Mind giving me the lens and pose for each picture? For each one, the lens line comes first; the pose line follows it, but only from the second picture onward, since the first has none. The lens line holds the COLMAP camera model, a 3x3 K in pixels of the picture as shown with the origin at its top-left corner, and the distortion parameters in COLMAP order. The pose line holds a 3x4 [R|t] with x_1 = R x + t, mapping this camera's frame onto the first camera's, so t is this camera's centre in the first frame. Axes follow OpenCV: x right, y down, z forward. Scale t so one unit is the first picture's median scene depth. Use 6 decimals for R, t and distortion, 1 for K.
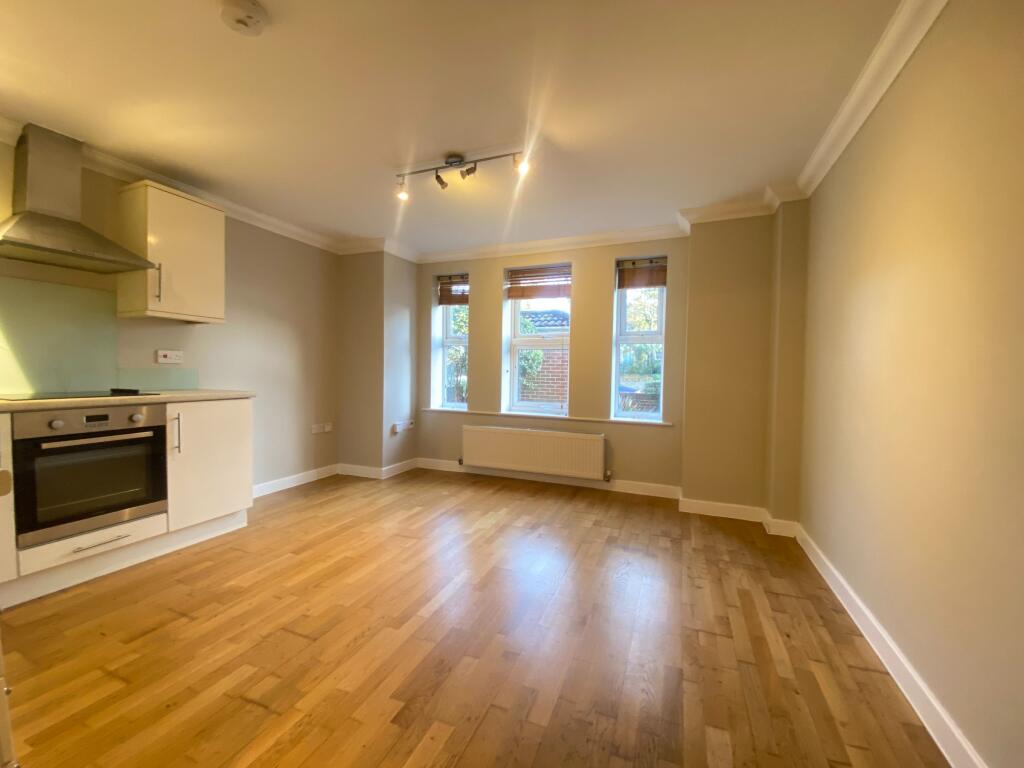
lens RADIAL K [[415.7, 0, 512.3], [0, 415.7, 385.7], [0, 0, 1]] dist [-0.009268, -0.002013]
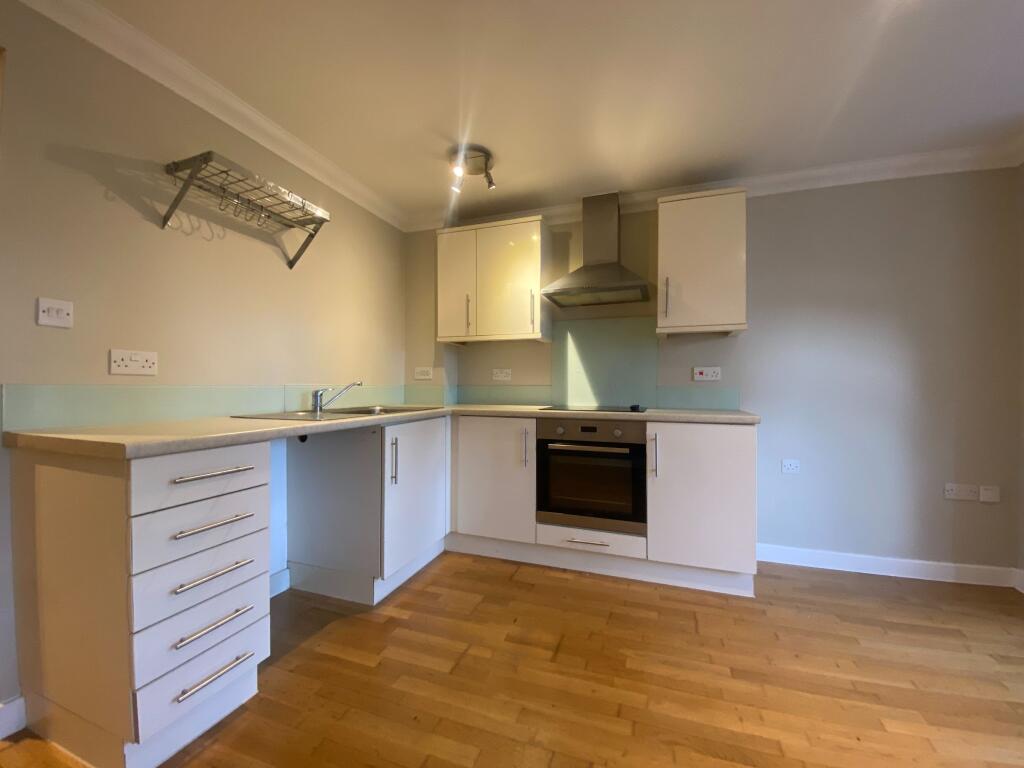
lens RADIAL K [[415.7, 0, 510.0], [0, 415.7, 384.4], [0, 0, 1]] dist [-0.009268, -0.002013]
pose [[0.046163, -0.021748, -0.998697, 0.103054], [-0.040249, 0.998911, -0.023613, -0.007687], [0.998123, 0.041287, 0.045237, 0.633658]]
